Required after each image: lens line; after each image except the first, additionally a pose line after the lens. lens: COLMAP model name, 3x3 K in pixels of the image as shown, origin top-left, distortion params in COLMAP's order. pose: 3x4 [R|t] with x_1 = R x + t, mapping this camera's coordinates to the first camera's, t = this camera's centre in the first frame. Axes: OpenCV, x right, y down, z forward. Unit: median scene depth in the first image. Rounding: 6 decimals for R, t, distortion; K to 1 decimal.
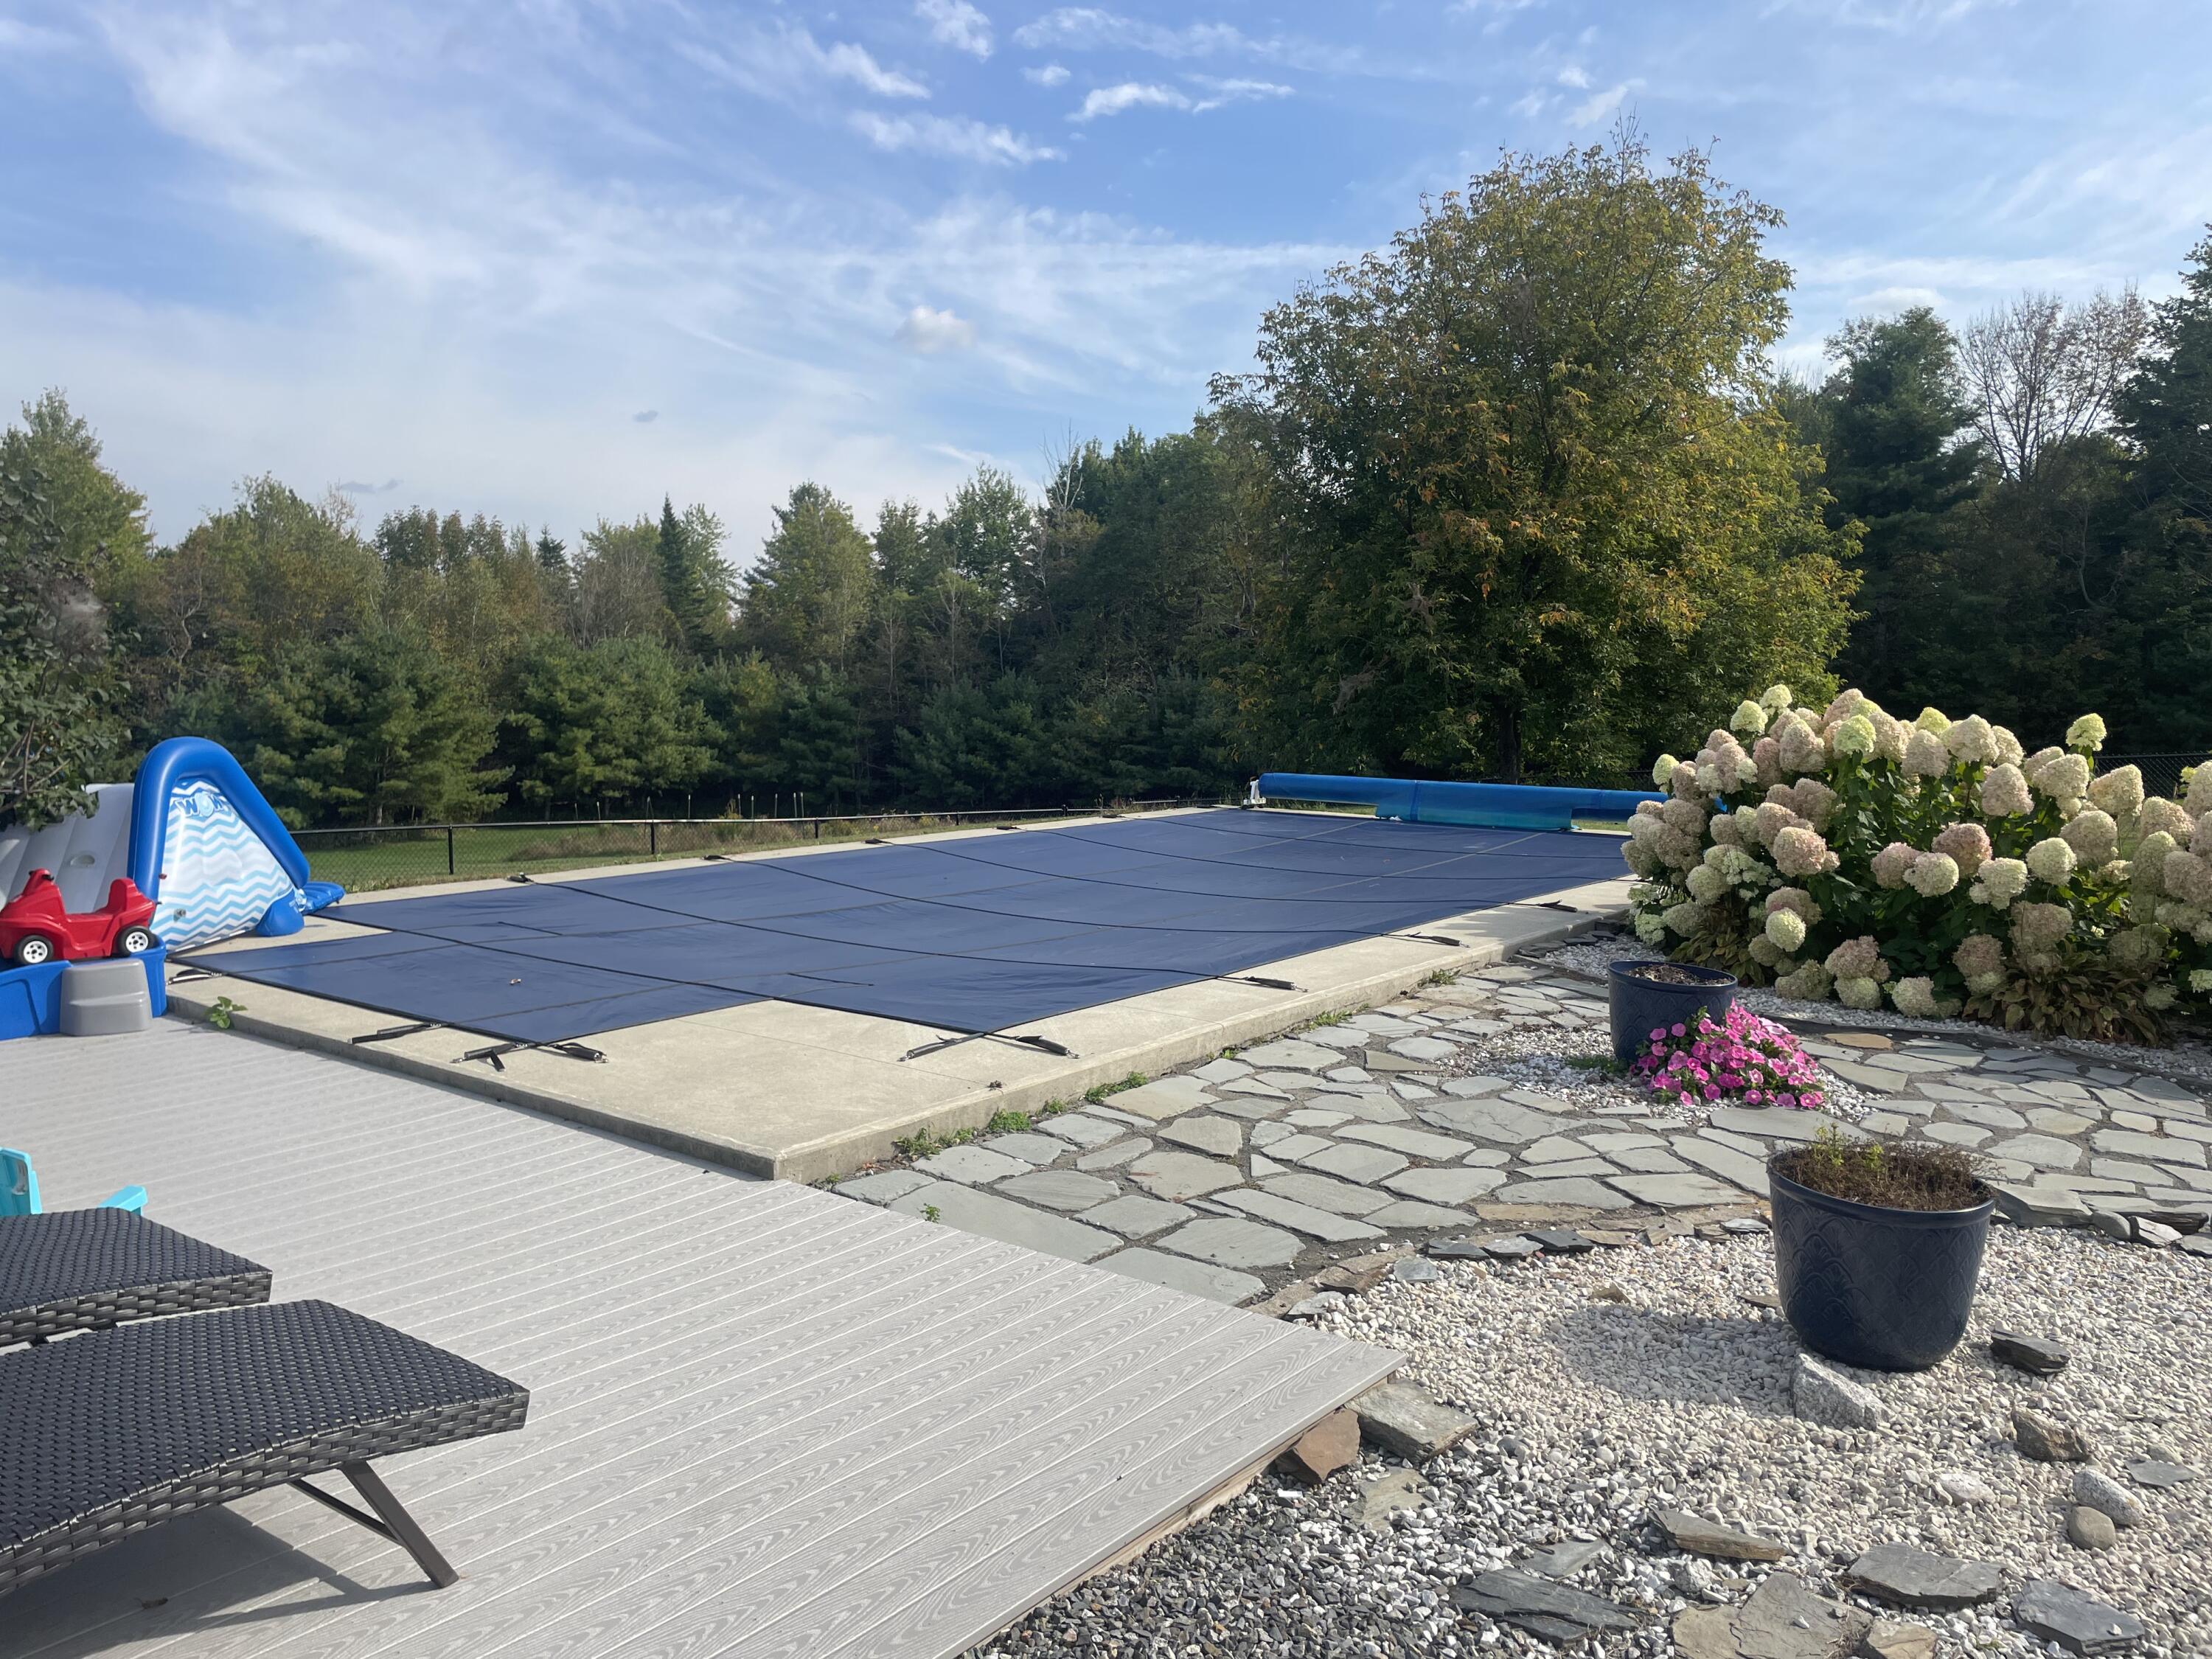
lens RADIAL K [[1668.6, 0, 1106.0], [0, 1668.6, 829.5], [0, 0, 1]] dist [0.102968, -0.131163]
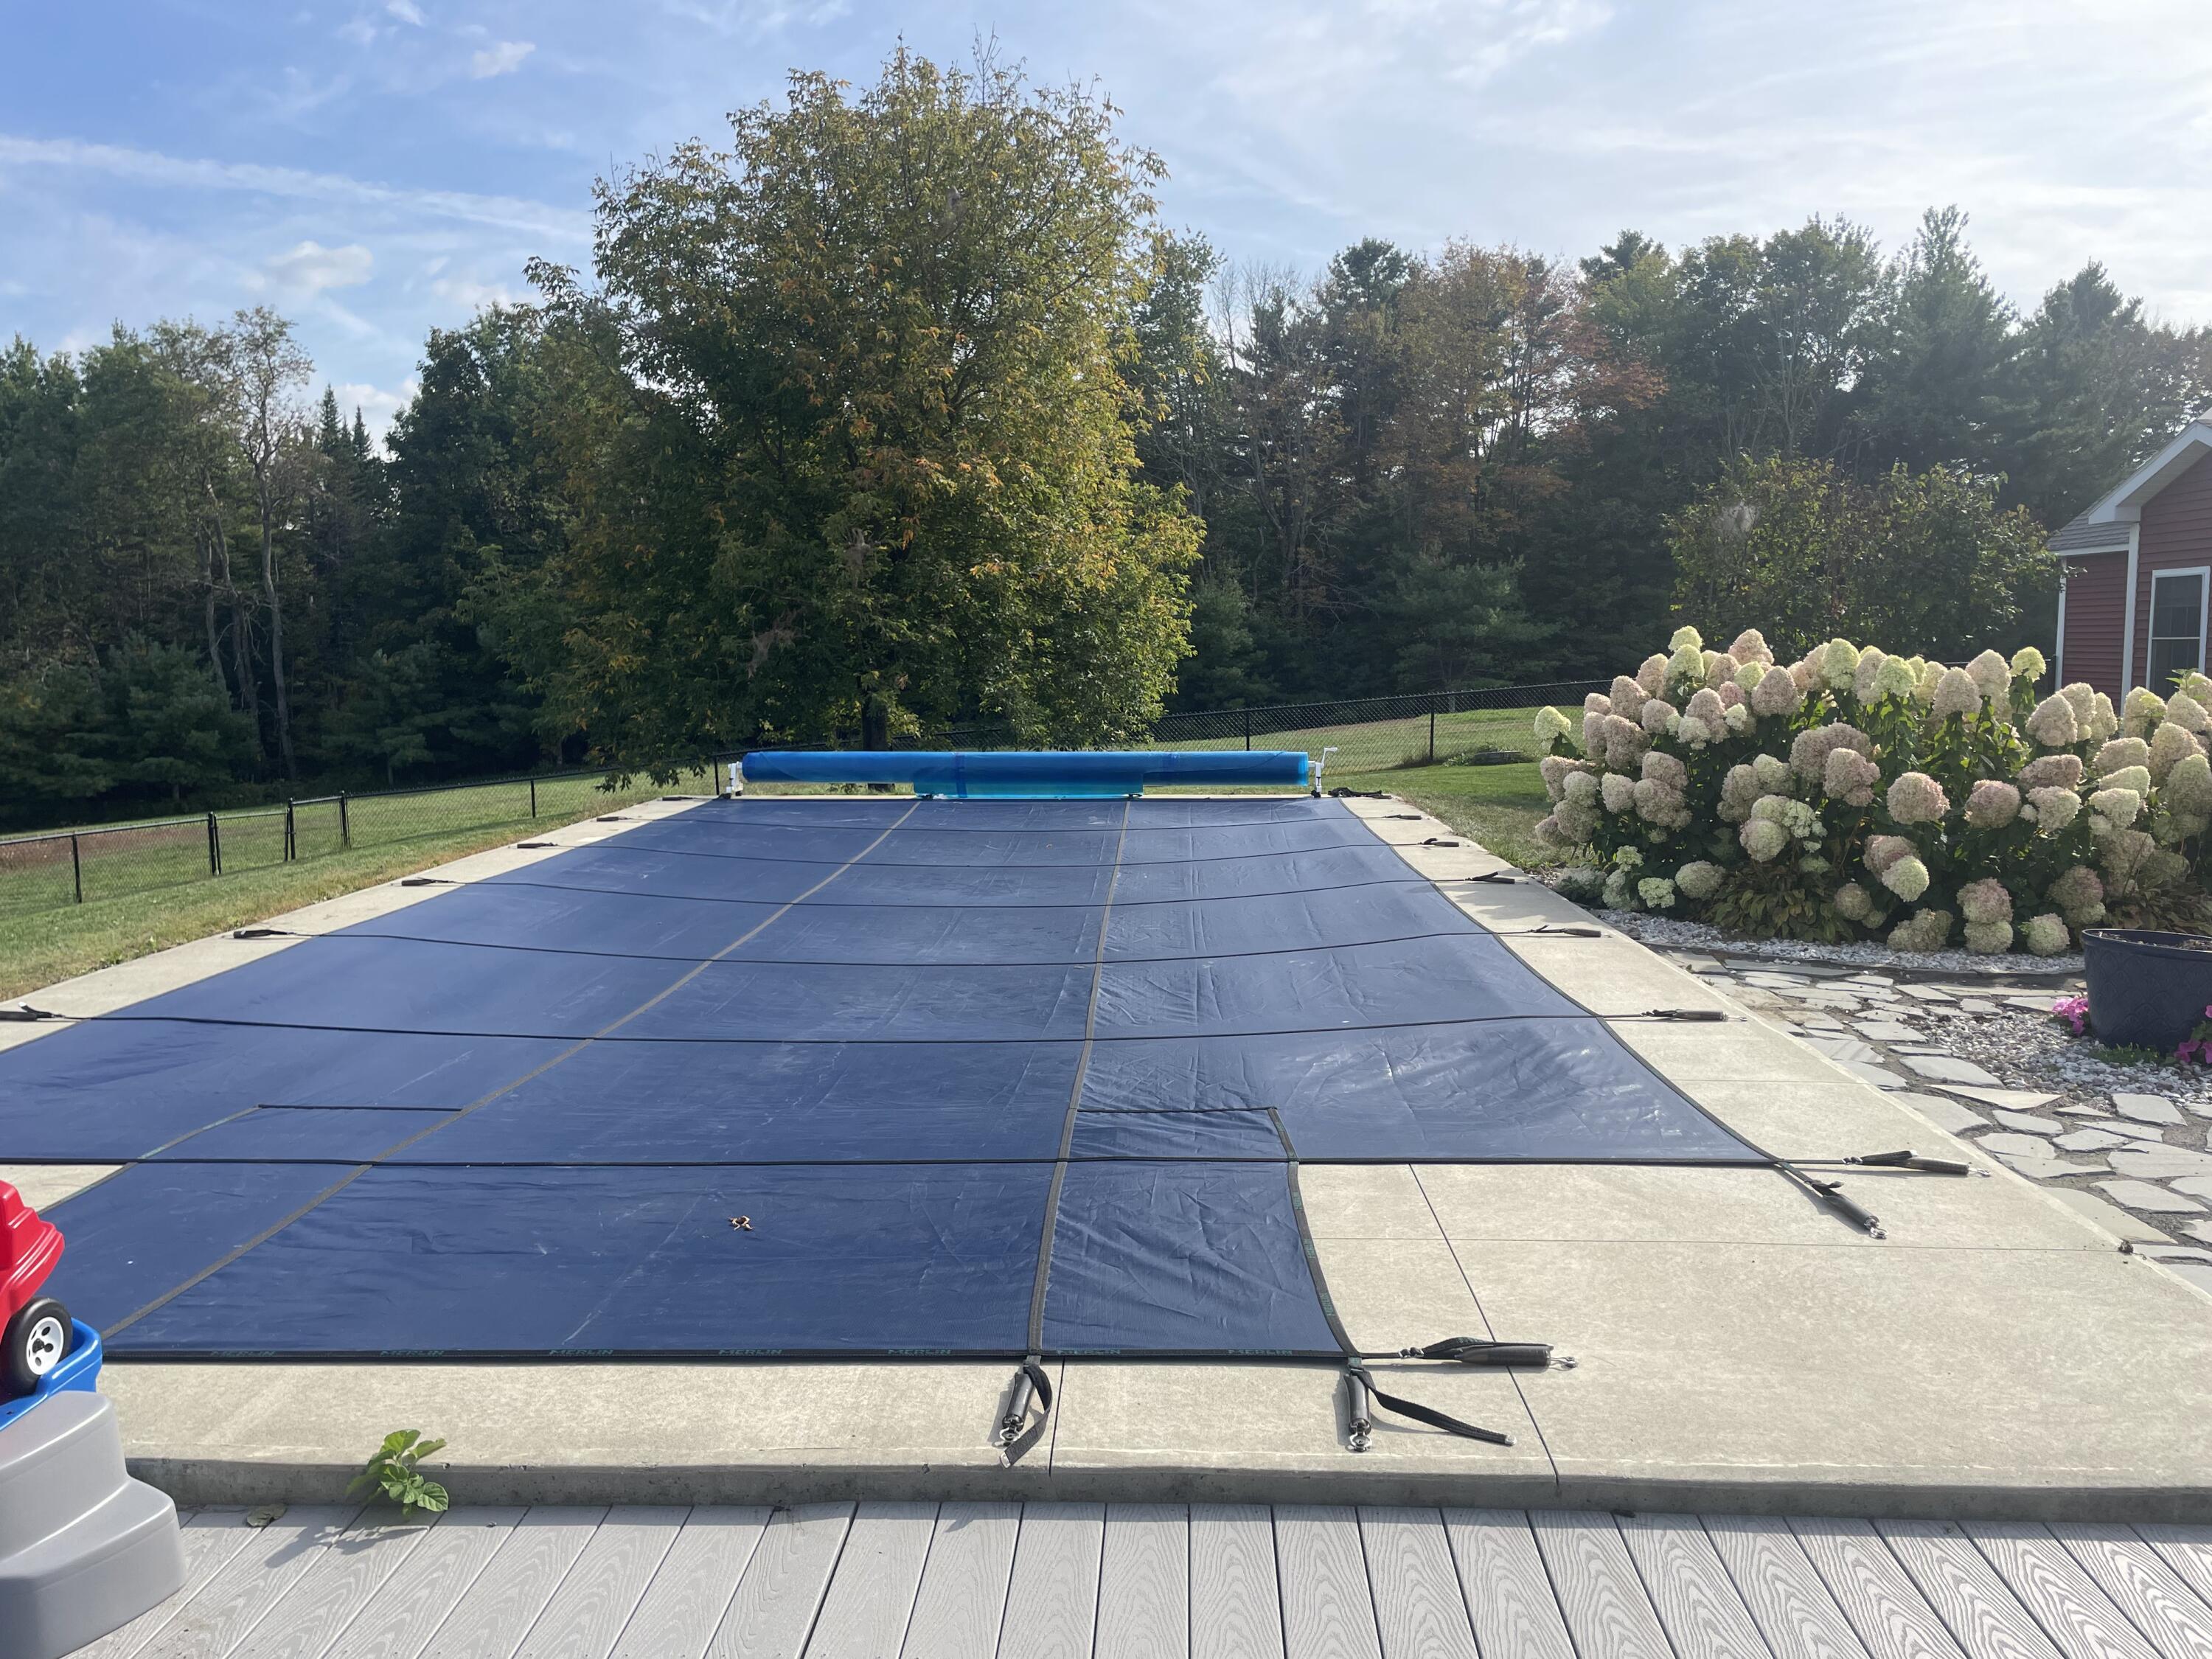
lens RADIAL K [[1668.6, 0, 1106.0], [0, 1668.6, 829.5], [0, 0, 1]] dist [0.102968, -0.131163]
pose [[0.808142, -0.083736, 0.583005, -0.224266], [0.071707, 0.996467, 0.043722, -0.018810], [-0.584606, 0.006472, 0.811291, 0.210946]]
